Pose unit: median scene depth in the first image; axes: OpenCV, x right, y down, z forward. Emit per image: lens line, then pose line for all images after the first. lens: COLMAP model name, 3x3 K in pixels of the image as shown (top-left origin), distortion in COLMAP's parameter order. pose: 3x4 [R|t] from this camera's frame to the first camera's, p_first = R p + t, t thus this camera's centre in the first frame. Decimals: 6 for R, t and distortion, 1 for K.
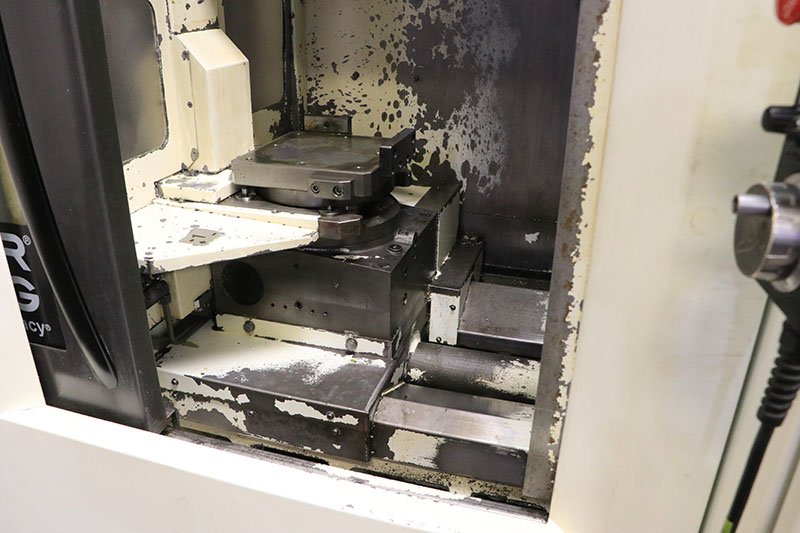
lens RADIAL K [[656.5, 0, 400.7], [0, 656.5, 280.8], [0, 0, 1]] dist [-0.169960, 0.132613]
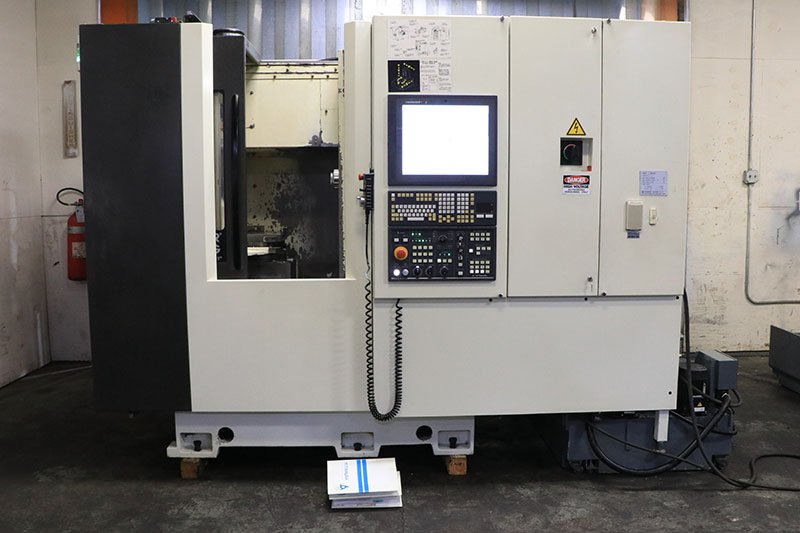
lens RADIAL K [[734.5, 0, 400.0], [0, 734.5, 266.5], [0, 0, 1]] dist [-0.186864, 0.174338]
pose [[0.943686, -0.048538, 0.327262, -0.618990], [0.151934, 0.942284, -0.298357, 1.044756], [-0.293892, 0.331277, 0.896595, -2.157713]]
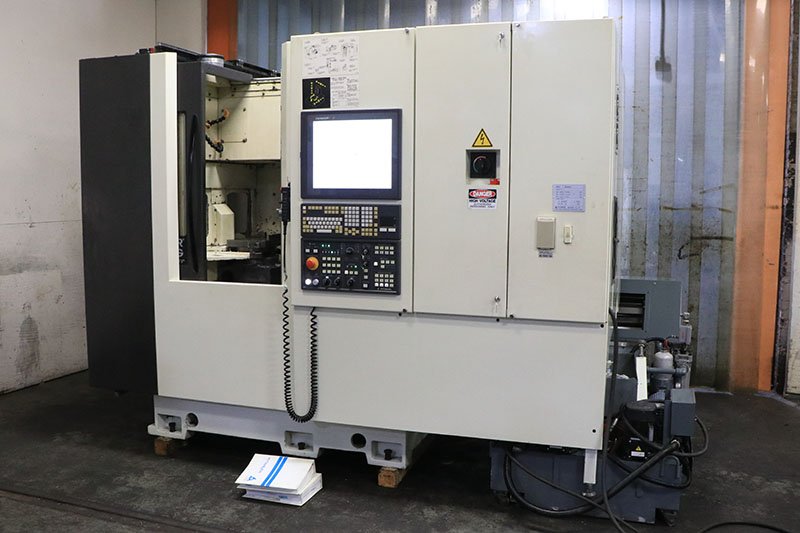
lens RADIAL K [[770.7, 0, 400.0], [0, 770.7, 266.5], [0, 0, 1]] dist [-0.204826, 0.226082]
pose [[0.999620, -0.003625, -0.027342, 0.705683], [-0.005575, 0.944305, -0.329023, 1.173282], [0.027012, 0.329050, 0.943926, -2.525549]]
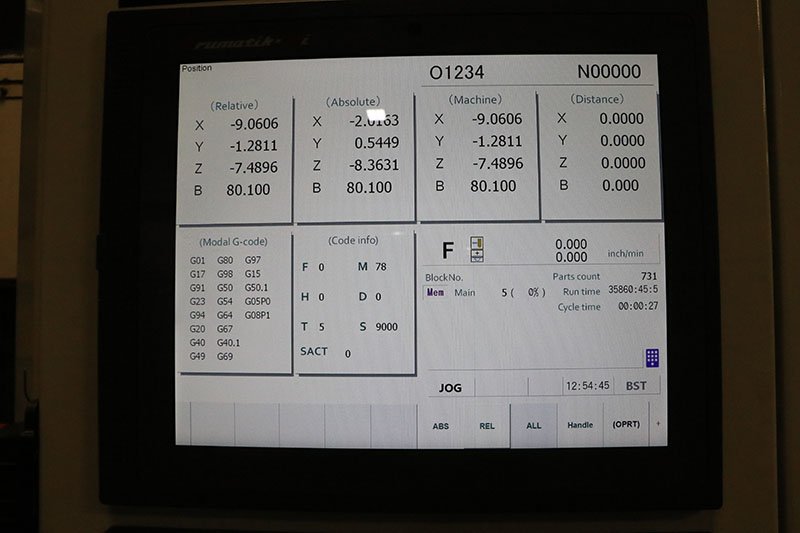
lens RADIAL K [[656.5, 0, 400.7], [0, 656.5, 280.8], [0, 0, 1]] dist [-0.169960, 0.132613]
pose [[0.970566, -0.003087, 0.240817, 0.334239], [0.114990, 0.884521, -0.452106, 0.031275], [-0.211612, 0.466490, 0.858841, -0.291315]]
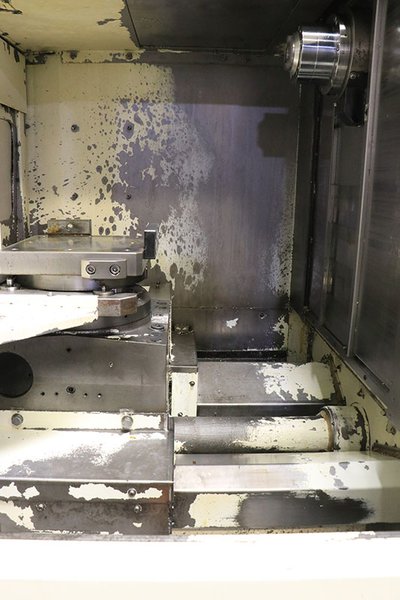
lens RADIAL K [[492.4, 0, 200.0], [0, 492.4, 300.0], [0, 0, 1]] dist [-0.169960, 0.132613]
pose [[0.946920, -0.068848, 0.314010, -0.185868], [0.126680, 0.977673, -0.167653, 0.049699], [-0.295457, 0.198533, 0.934500, 0.206636]]
